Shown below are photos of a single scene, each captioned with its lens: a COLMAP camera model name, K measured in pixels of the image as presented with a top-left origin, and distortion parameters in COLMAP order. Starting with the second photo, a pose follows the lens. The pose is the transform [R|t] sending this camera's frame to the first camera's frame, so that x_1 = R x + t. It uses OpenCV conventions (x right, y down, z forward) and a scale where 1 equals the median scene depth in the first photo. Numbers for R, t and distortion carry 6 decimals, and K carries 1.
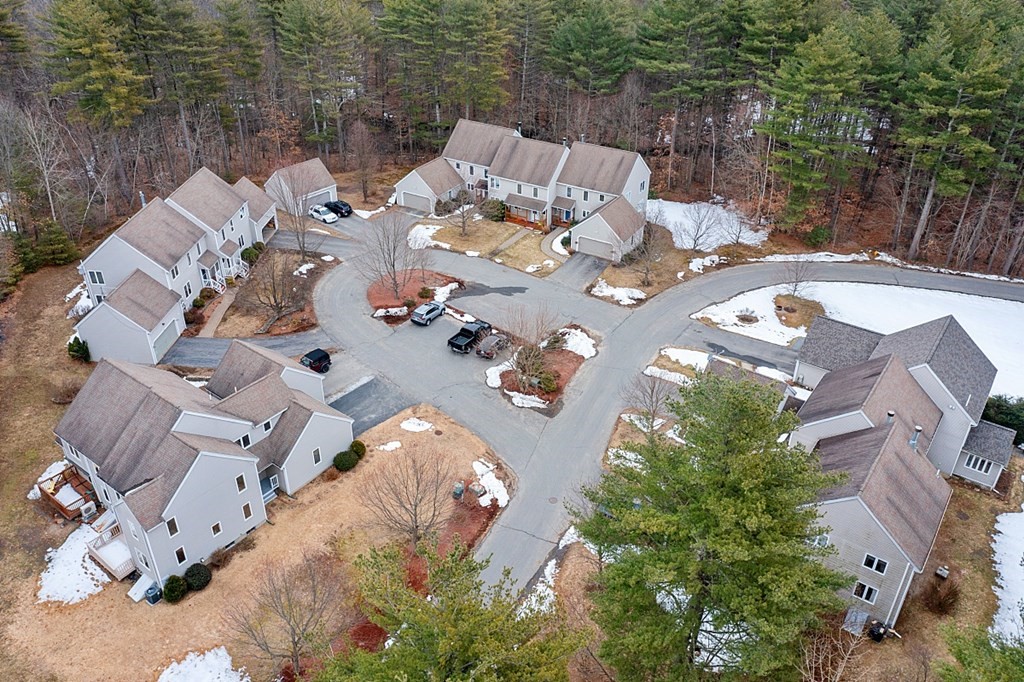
lens RADIAL K [[814.0, 0, 513.3], [0, 814.0, 339.3], [0, 0, 1]] dist [-0.009908, 0.004204]
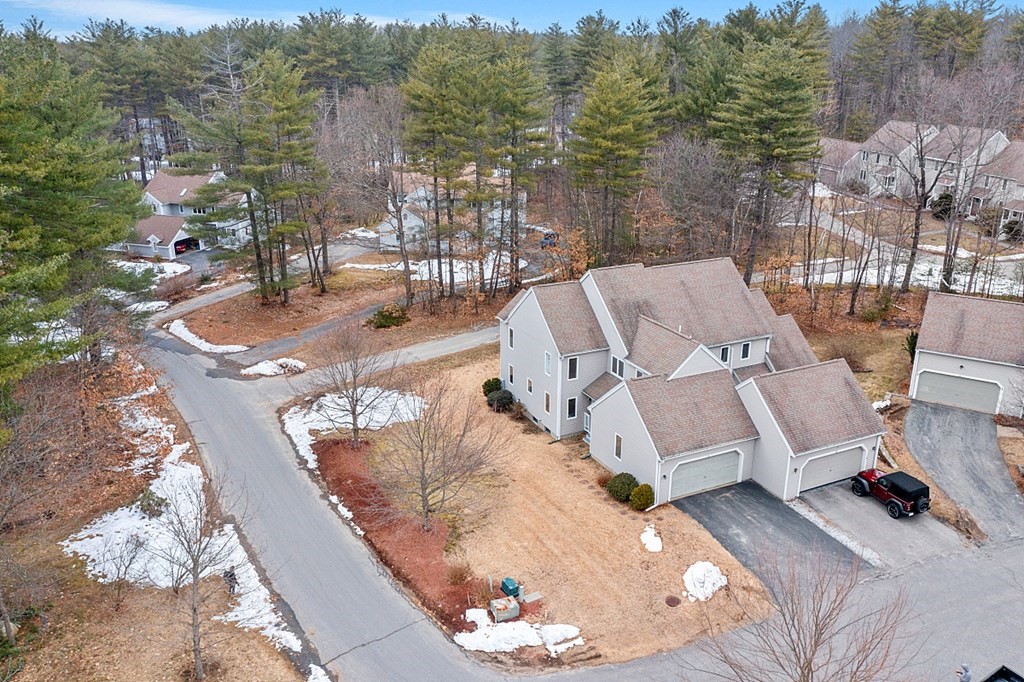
lens RADIAL K [[814.0, 0, 514.4], [0, 814.0, 340.1], [0, 0, 1]] dist [-0.009908, 0.004204]
pose [[-0.450912, 0.289195, -0.844419, 0.258682], [-0.476239, 0.722186, 0.501640, -0.164400], [0.754900, 0.628341, -0.187917, 0.679661]]
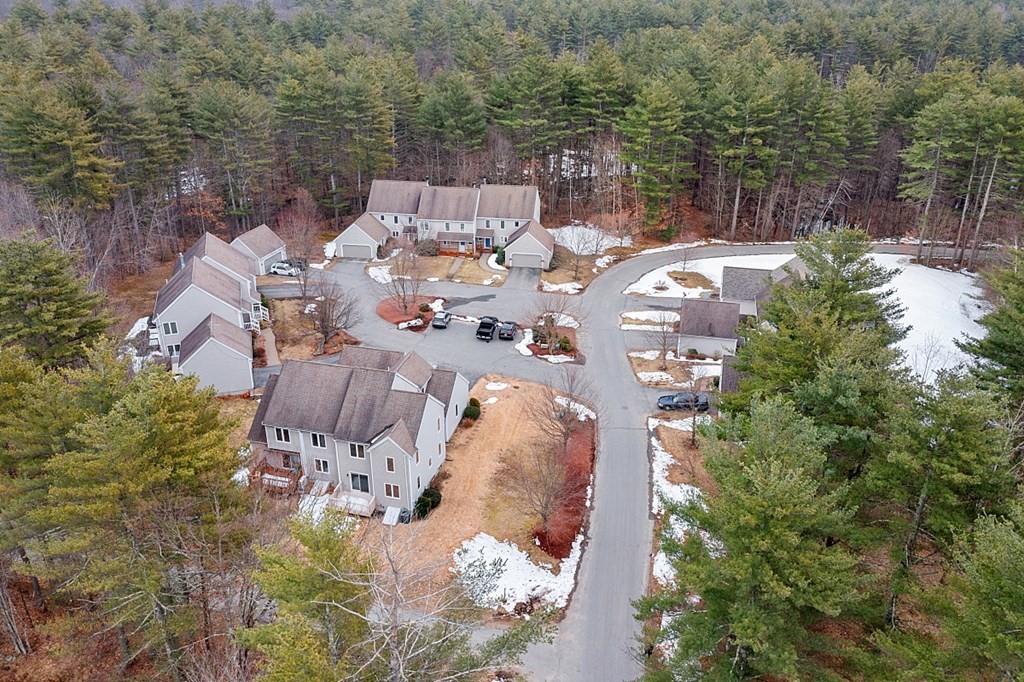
lens RADIAL K [[814.0, 0, 510.8], [0, 814.0, 342.1], [0, 0, 1]] dist [-0.009908, 0.004204]
pose [[0.923601, -0.170000, 0.343601, -0.395433], [0.206035, 0.975969, -0.070951, 0.099821], [-0.323282, 0.136324, 0.936432, -0.162980]]
